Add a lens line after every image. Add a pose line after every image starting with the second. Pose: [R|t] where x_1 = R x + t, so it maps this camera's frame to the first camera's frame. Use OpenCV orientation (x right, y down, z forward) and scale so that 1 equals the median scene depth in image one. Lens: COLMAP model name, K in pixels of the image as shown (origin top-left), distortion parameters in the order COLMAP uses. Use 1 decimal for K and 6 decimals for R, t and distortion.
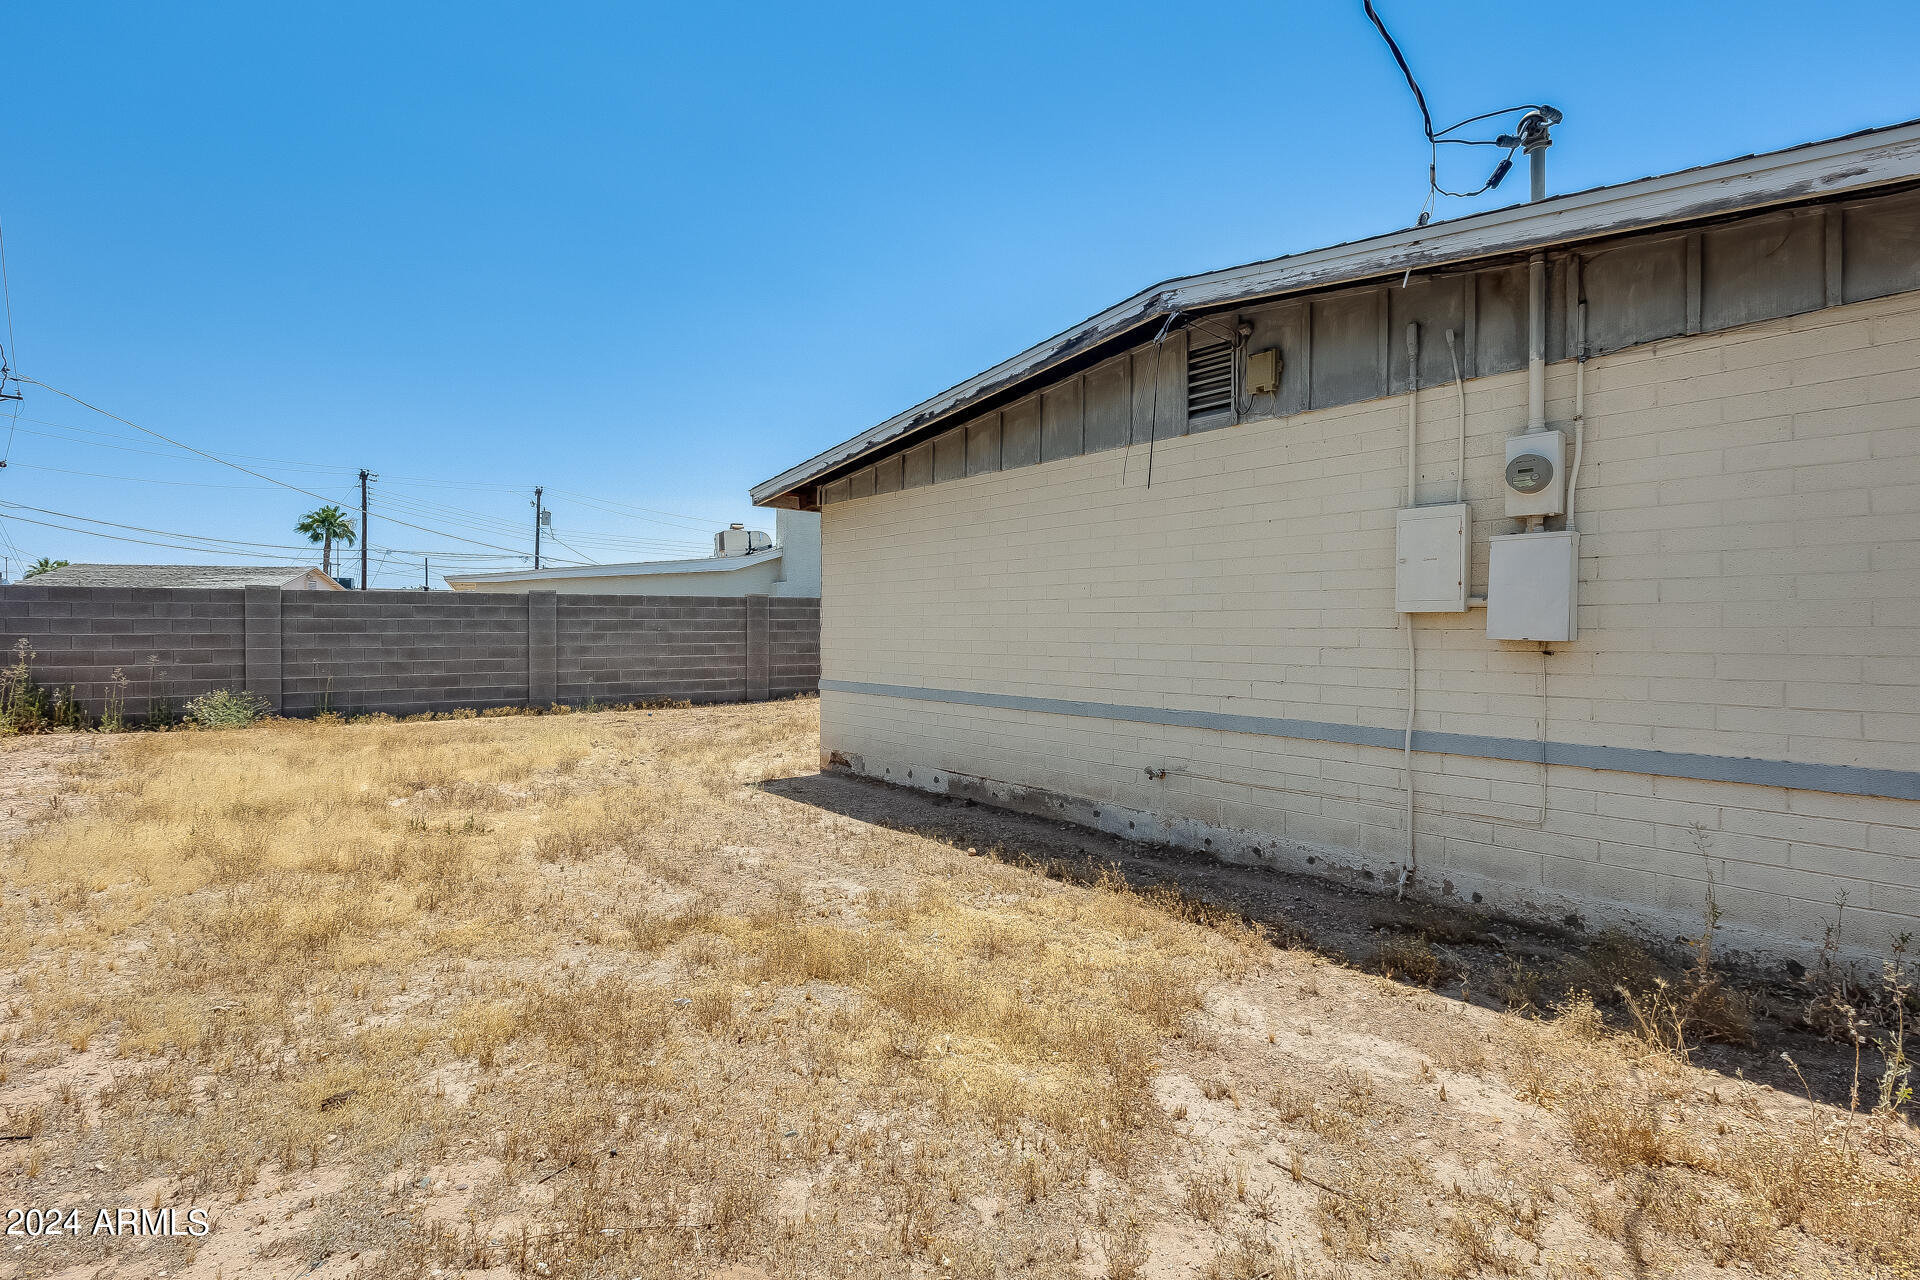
lens RADIAL K [[865.6, 0, 960.9], [0, 865.6, 636.0], [0, 0, 1]] dist [-0.000262, -0.000078]
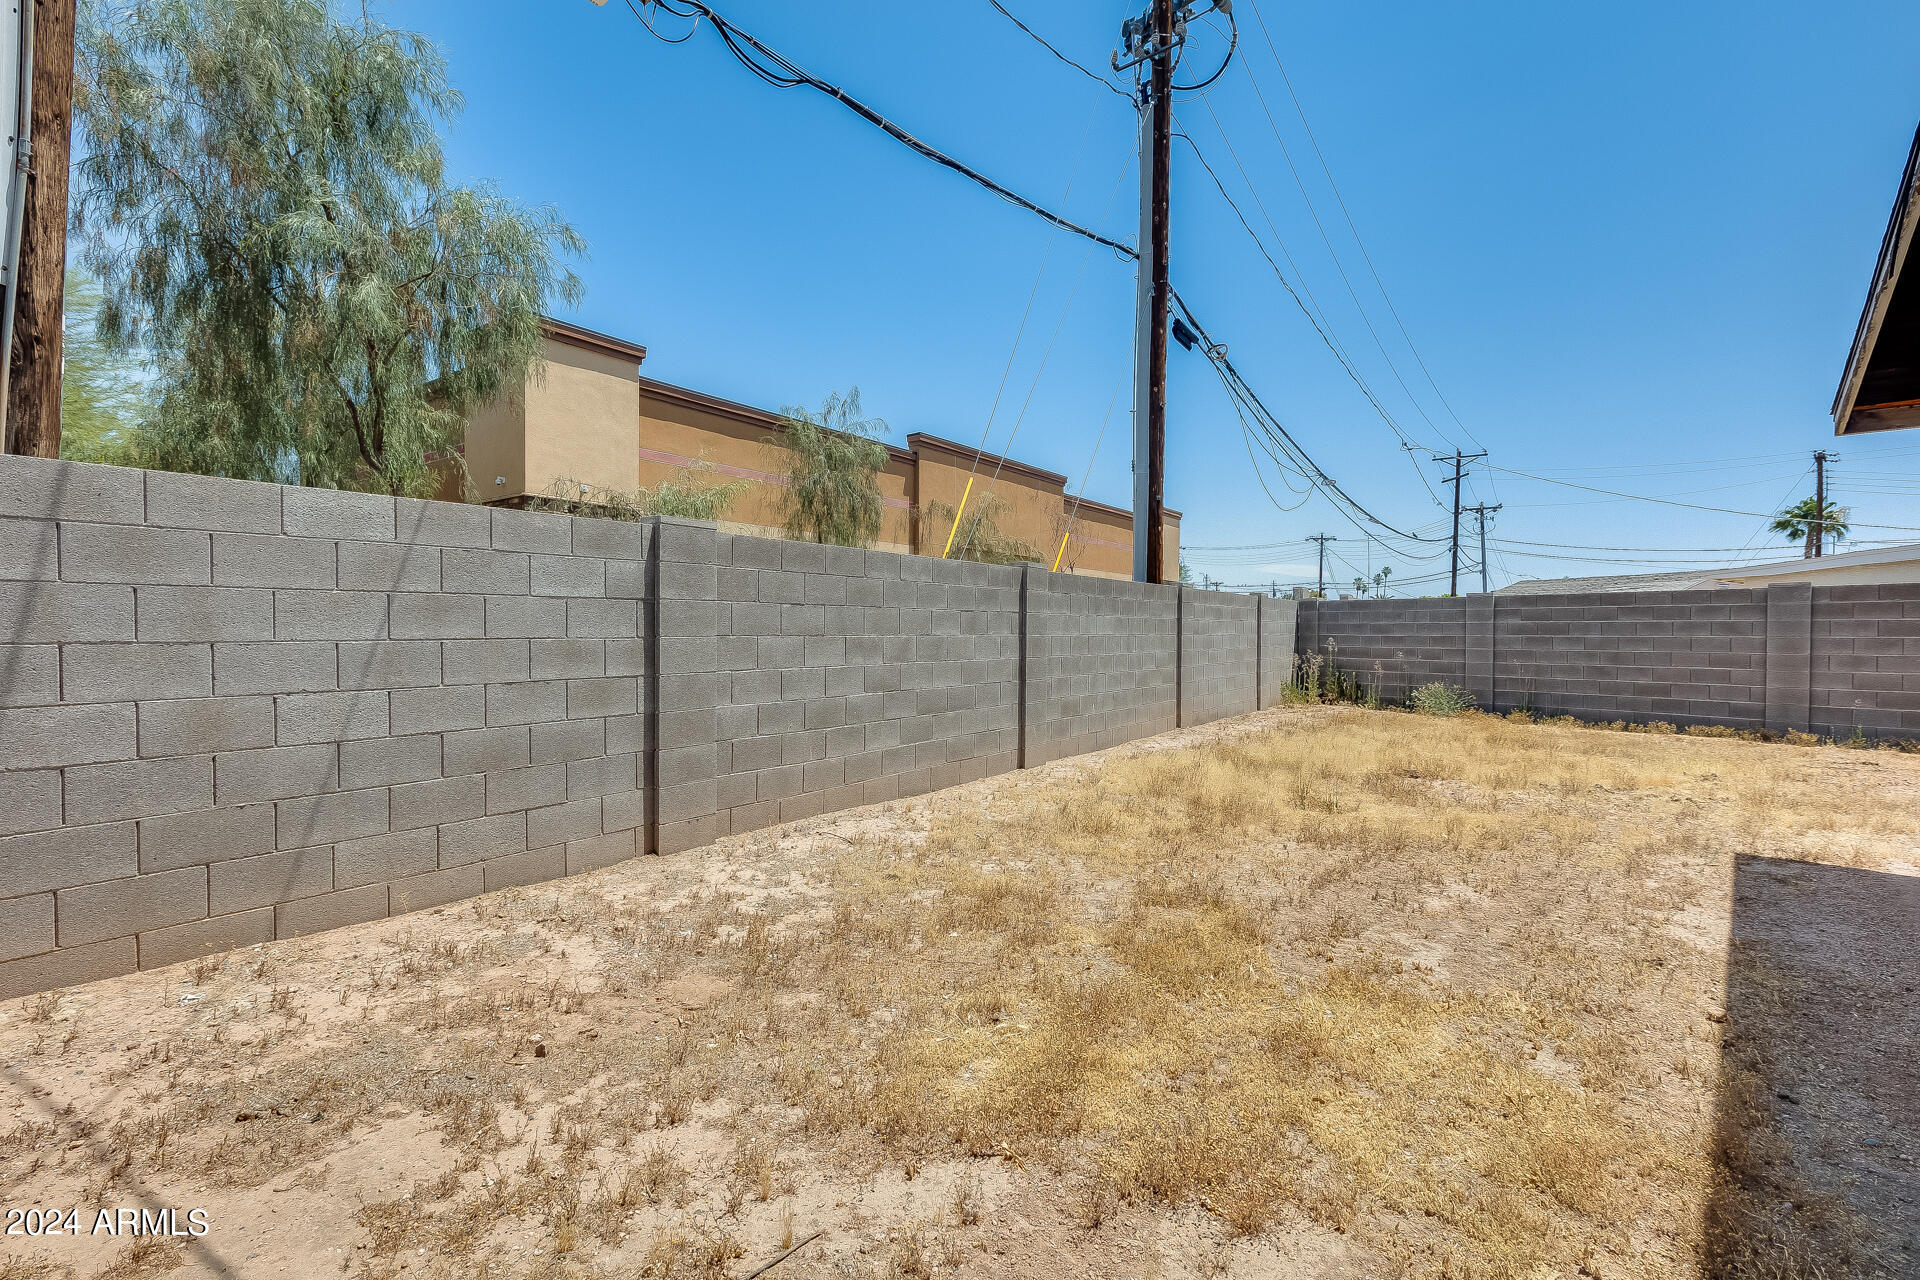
lens RADIAL K [[865.6, 0, 960.7], [0, 865.6, 636.1], [0, 0, 1]] dist [-0.000262, -0.000078]
pose [[0.095350, 0.004751, -0.995433, 0.236455], [-0.014636, 0.999887, 0.003370, 0.003714], [0.995336, 0.014248, 0.095408, 0.204554]]
